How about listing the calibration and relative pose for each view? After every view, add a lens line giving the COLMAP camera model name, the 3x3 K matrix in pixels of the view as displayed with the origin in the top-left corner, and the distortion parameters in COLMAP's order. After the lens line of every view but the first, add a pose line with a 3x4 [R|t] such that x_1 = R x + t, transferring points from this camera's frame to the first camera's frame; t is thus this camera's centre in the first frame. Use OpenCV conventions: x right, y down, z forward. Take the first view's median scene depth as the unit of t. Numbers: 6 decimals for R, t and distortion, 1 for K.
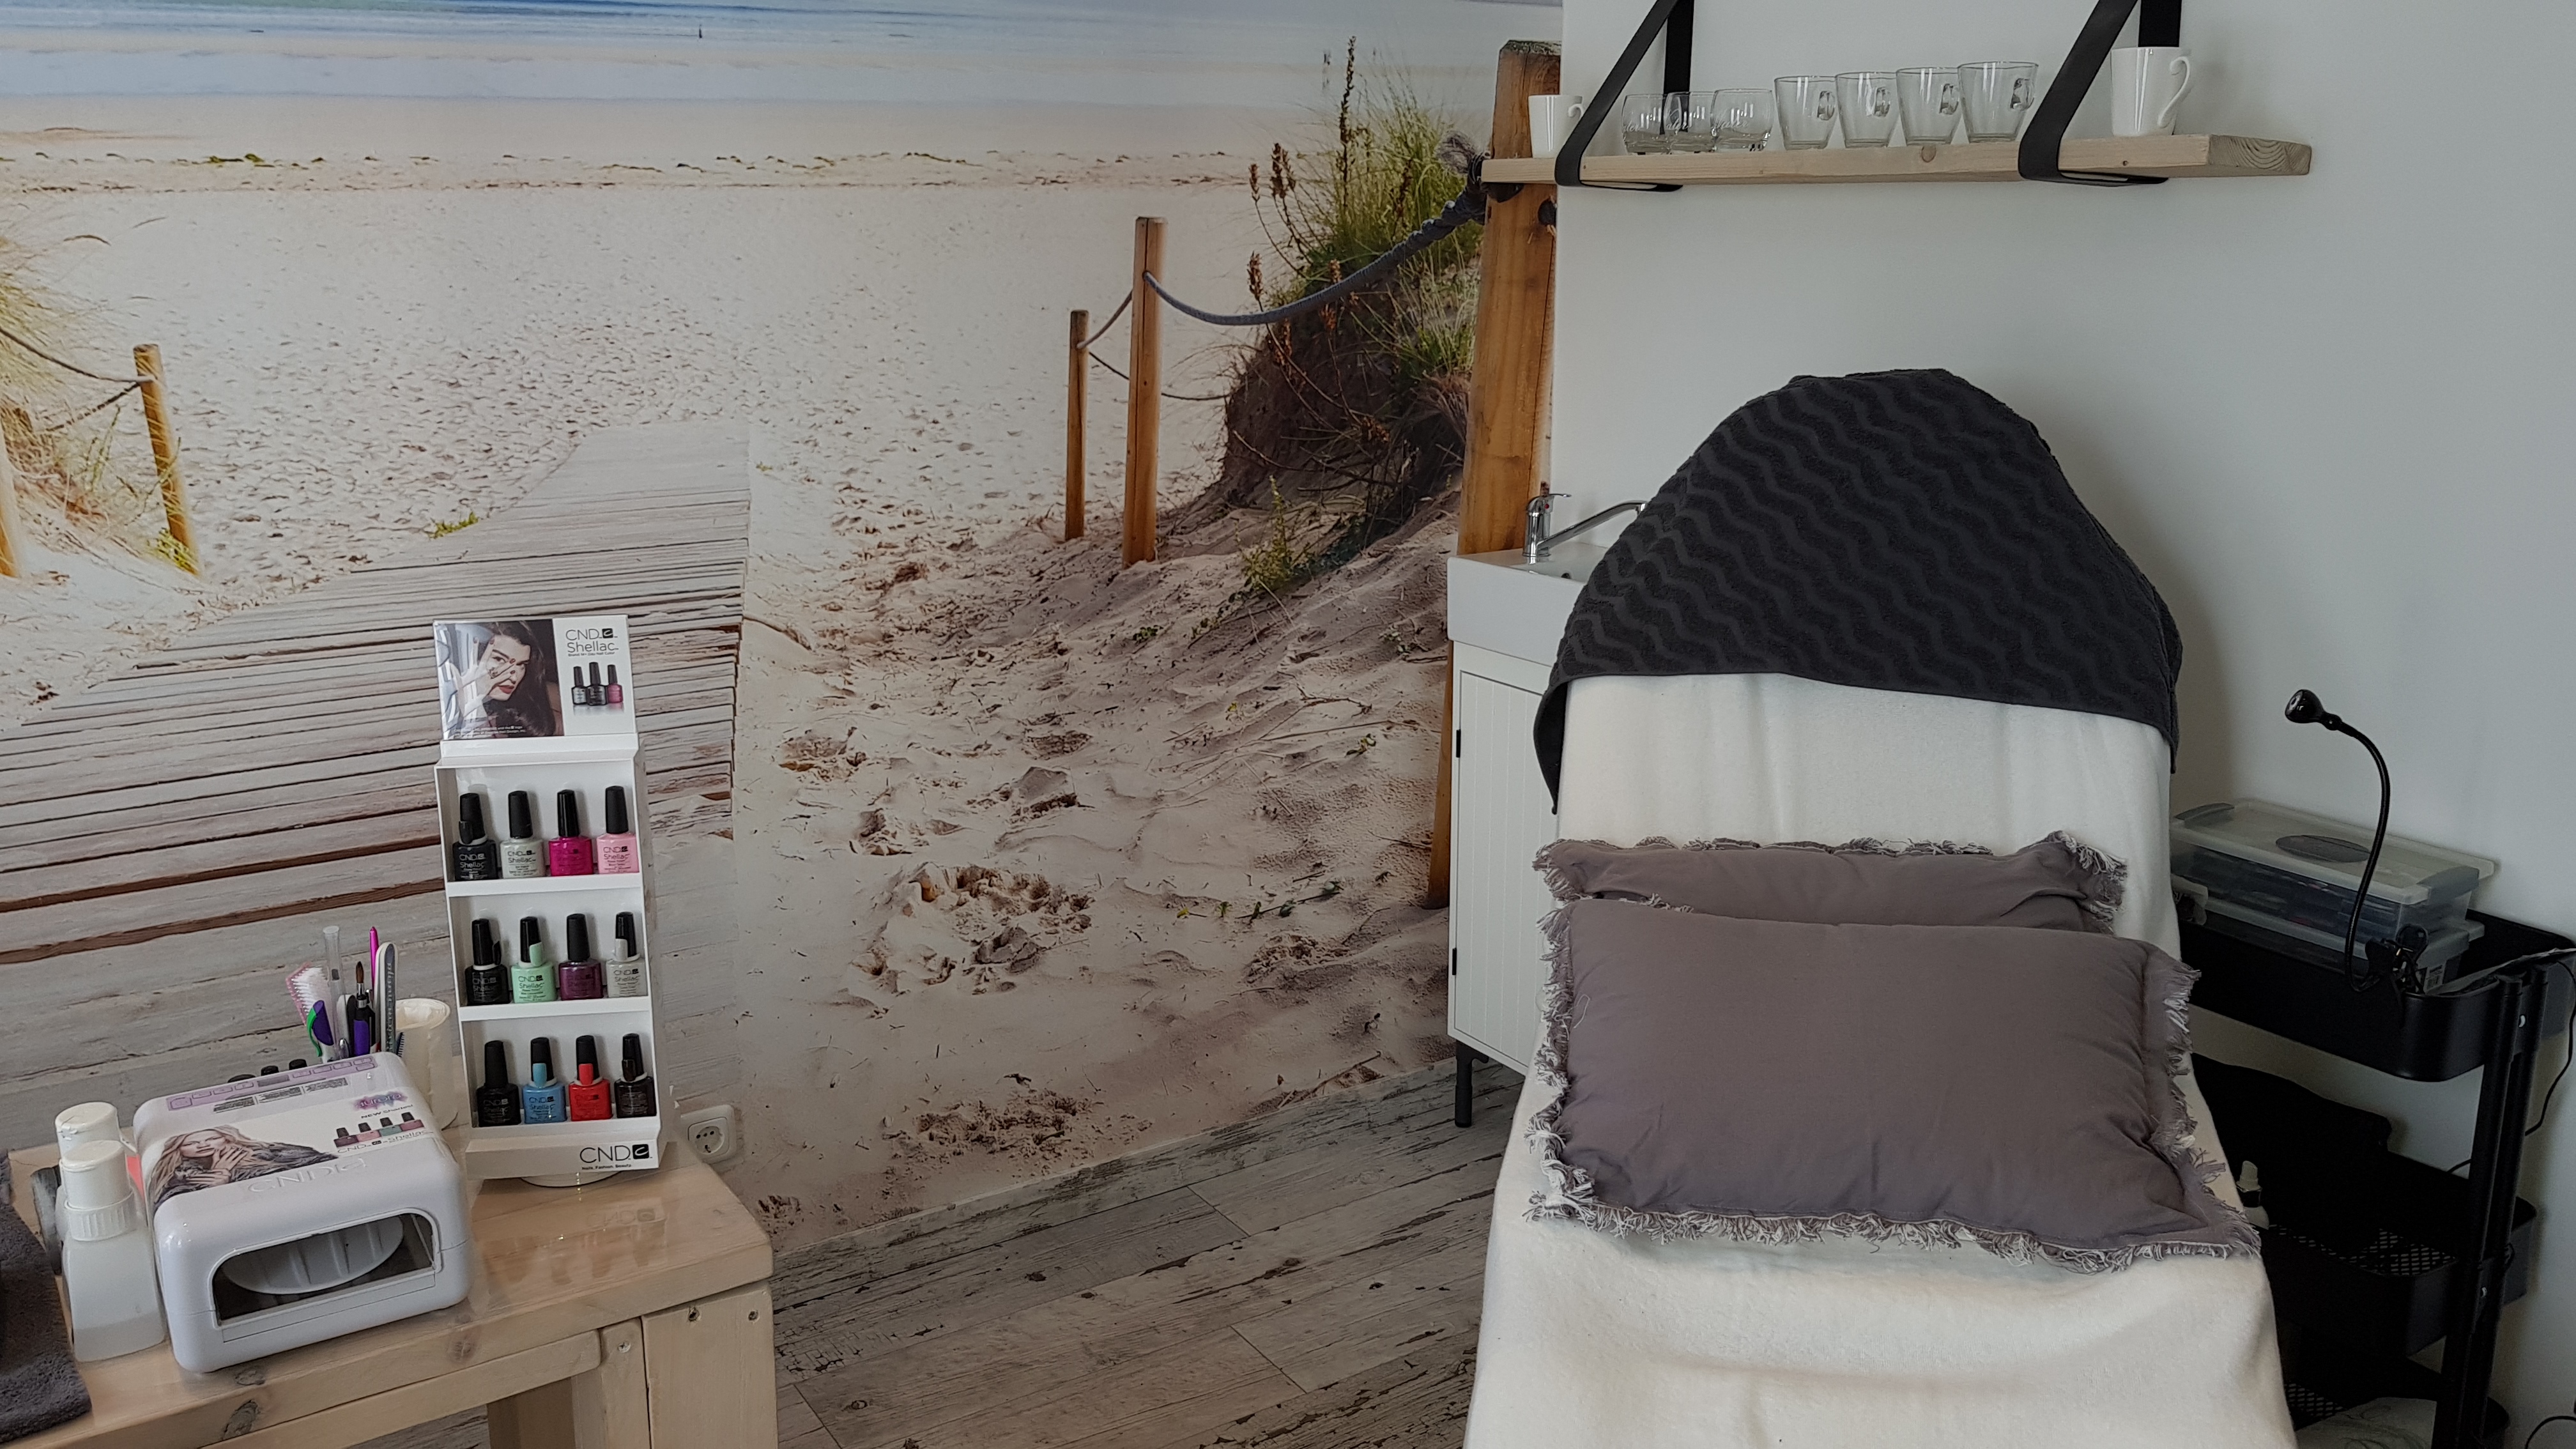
lens RADIAL K [[2047.2, 0, 1281.5], [0, 2047.2, 661.9], [0, 0, 1]] dist [-0.000159, -0.010229]
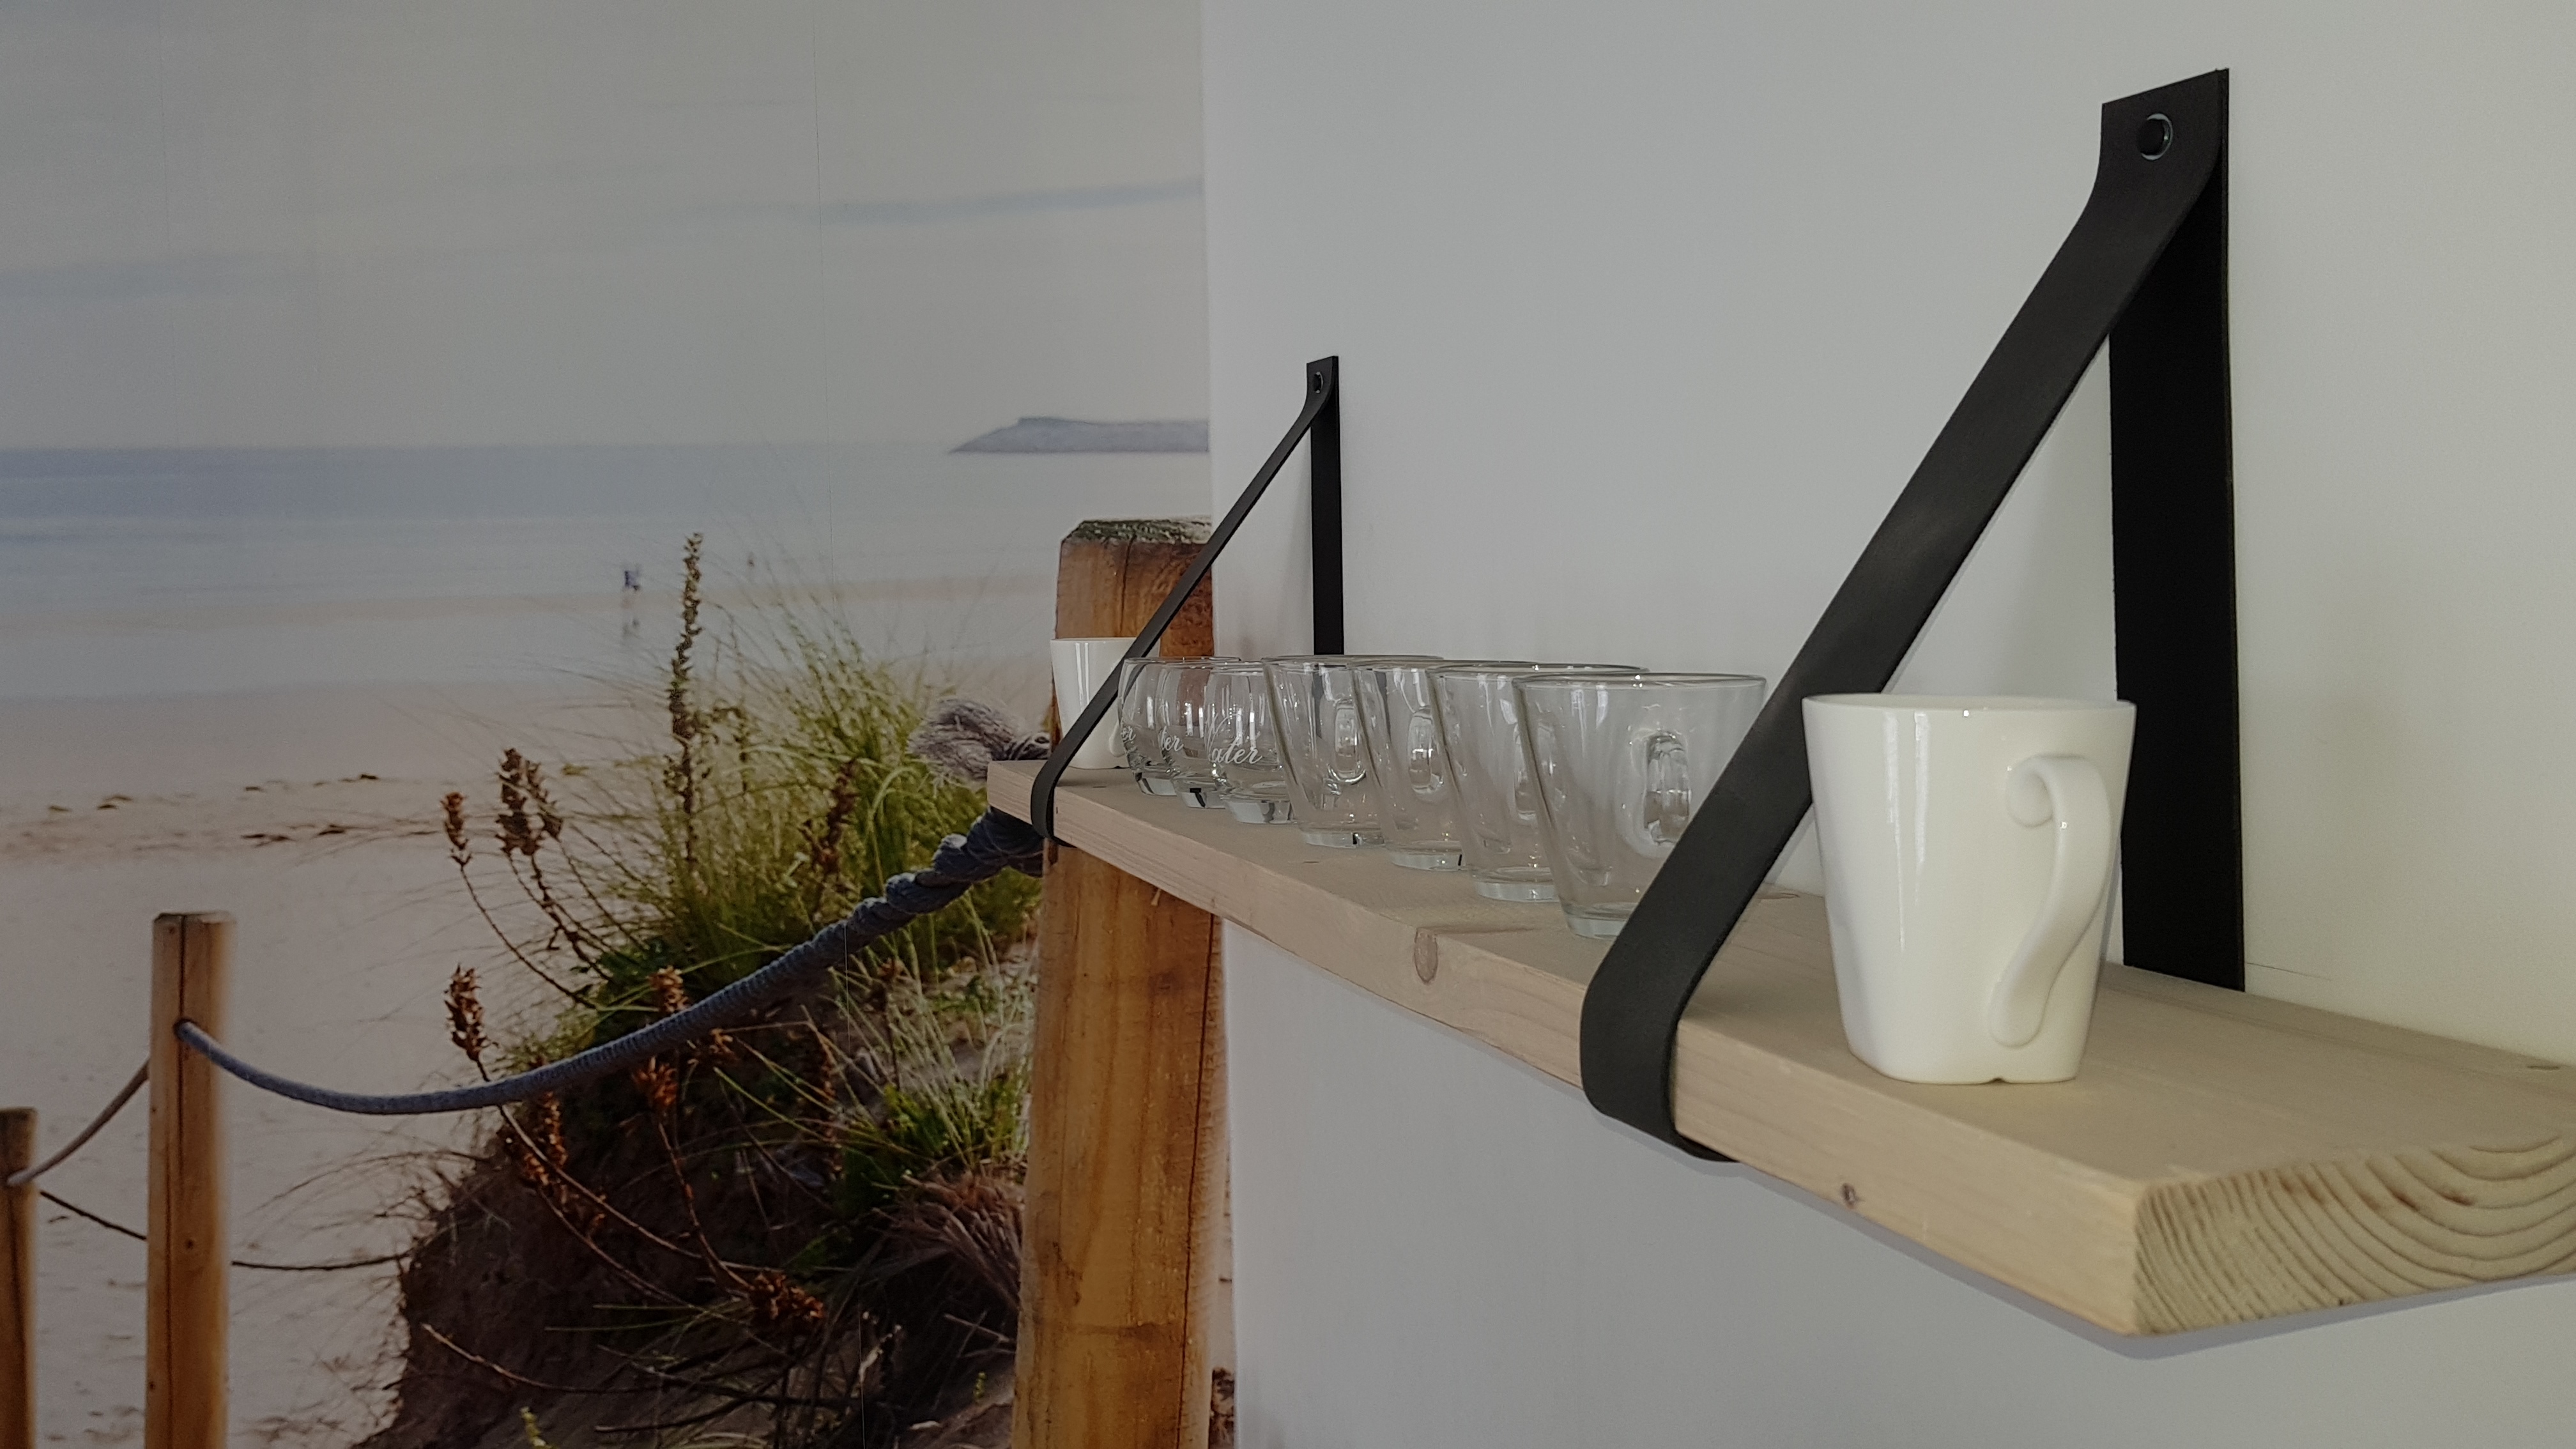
lens RADIAL K [[2047.2, 0, 1307.9], [0, 2047.2, 719.7], [0, 0, 1]] dist [-0.000159, -0.010229]
pose [[0.970798, -0.012868, -0.239553, 0.307329], [-0.027205, 0.986214, -0.163224, -0.185424], [0.238351, 0.164975, 0.957064, 0.571057]]
